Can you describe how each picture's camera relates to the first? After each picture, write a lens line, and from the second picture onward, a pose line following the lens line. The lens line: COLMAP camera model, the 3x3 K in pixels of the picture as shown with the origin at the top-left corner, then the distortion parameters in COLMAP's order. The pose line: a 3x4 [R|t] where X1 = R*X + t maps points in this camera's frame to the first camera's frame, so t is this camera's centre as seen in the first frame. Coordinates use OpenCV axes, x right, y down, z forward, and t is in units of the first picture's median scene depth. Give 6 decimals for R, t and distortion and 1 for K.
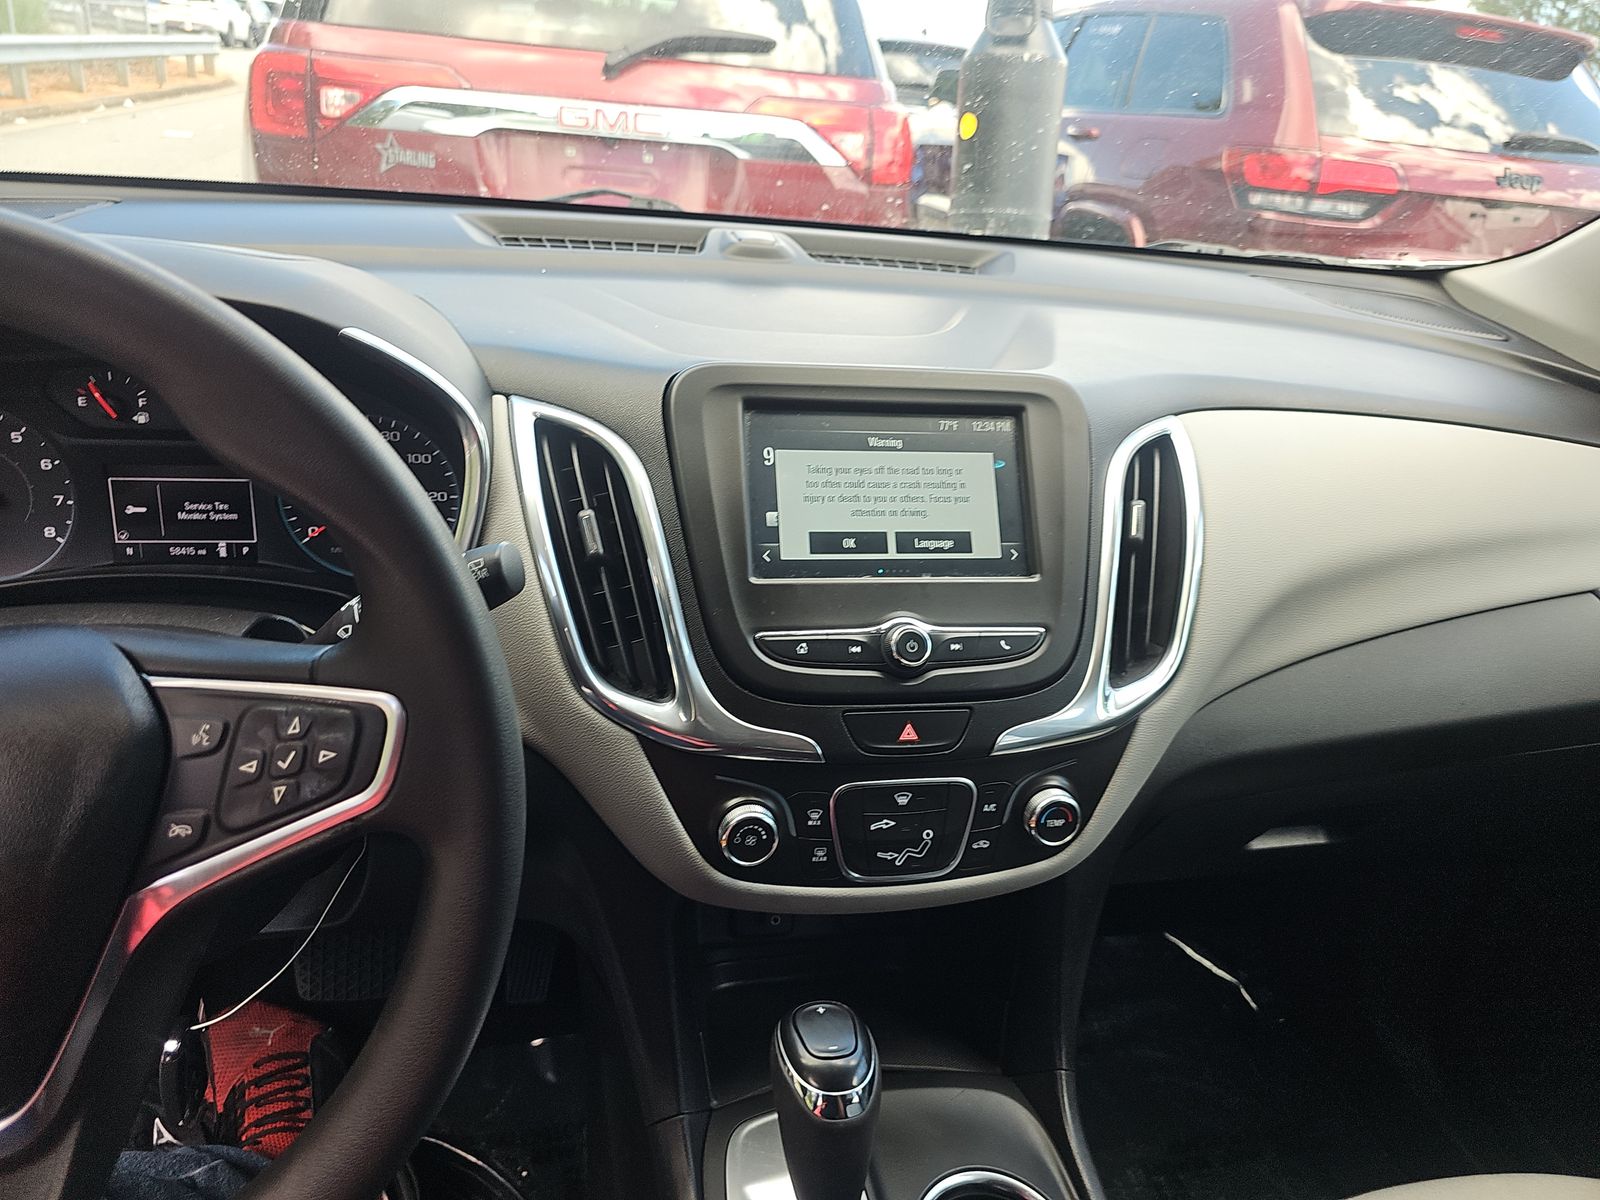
lens RADIAL K [[1081.1, 0, 794.7], [0, 1081.1, 593.5], [0, 0, 1]] dist [0.041931, -0.079781]
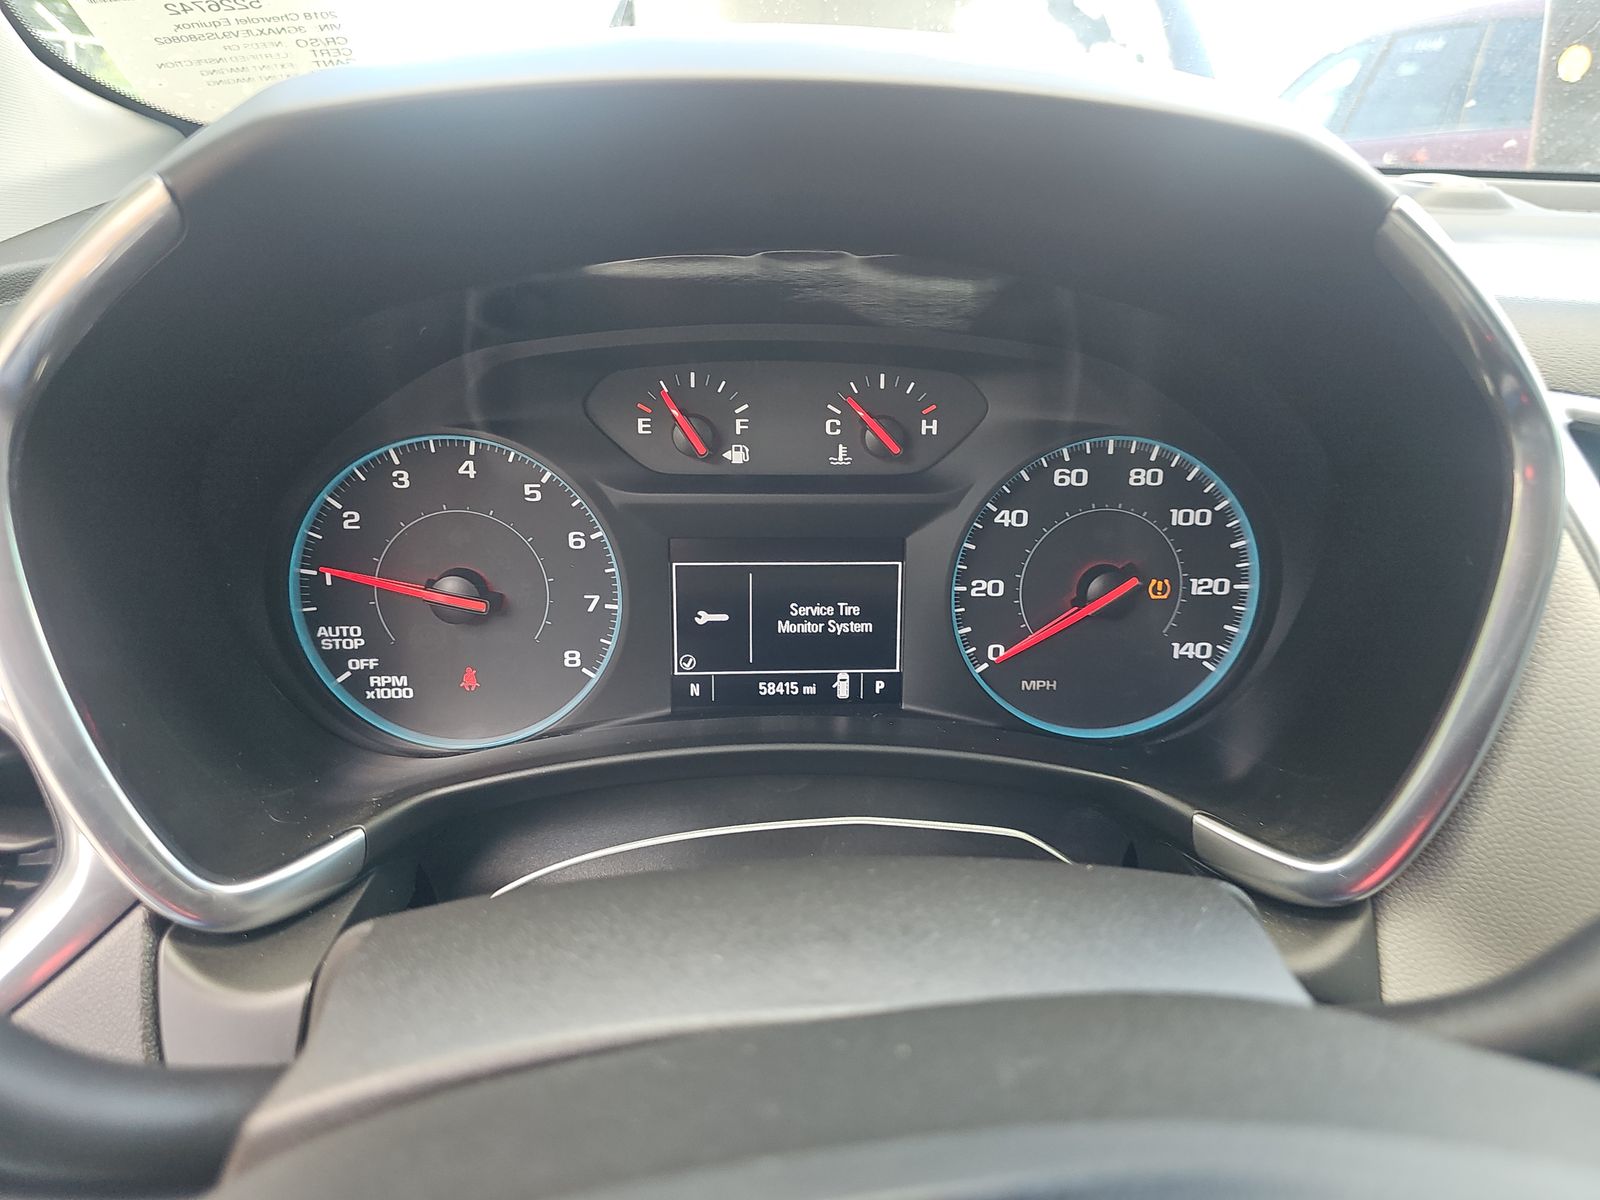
lens RADIAL K [[1082.8, 0, 800.0], [0, 1082.8, 600.0], [0, 0, 1]] dist [0.042750, -0.076783]
pose [[0.980821, -0.008571, -0.194720, -0.465852], [-0.003155, 0.998204, -0.059828, -0.054254], [0.194883, 0.059295, 0.979033, 0.469124]]
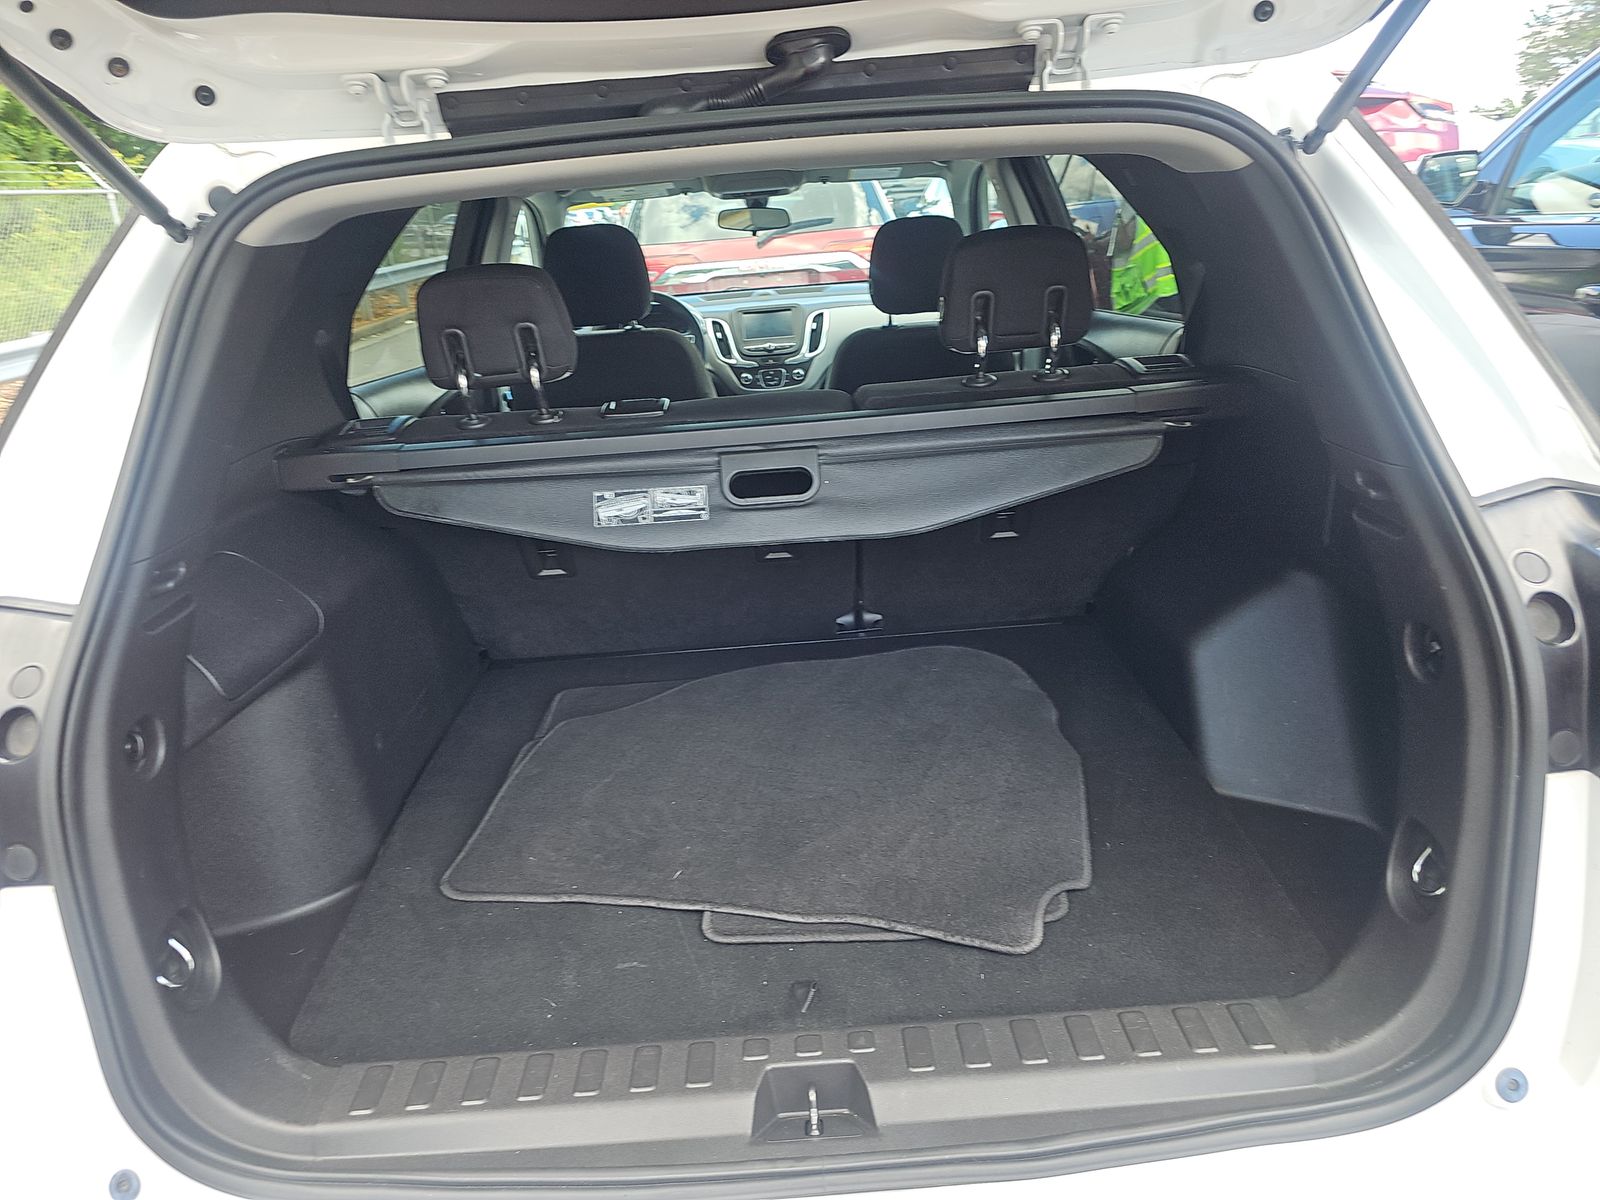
lens RADIAL K [[1082.8, 0, 800.0], [0, 1082.8, 600.0], [0, 0, 1]] dist [0.042750, -0.076783]
pose [[0.969966, -0.081902, -0.229038, 1.520212], [0.060351, 0.993198, -0.099578, 2.040032], [0.235636, 0.082764, 0.968311, -4.682506]]
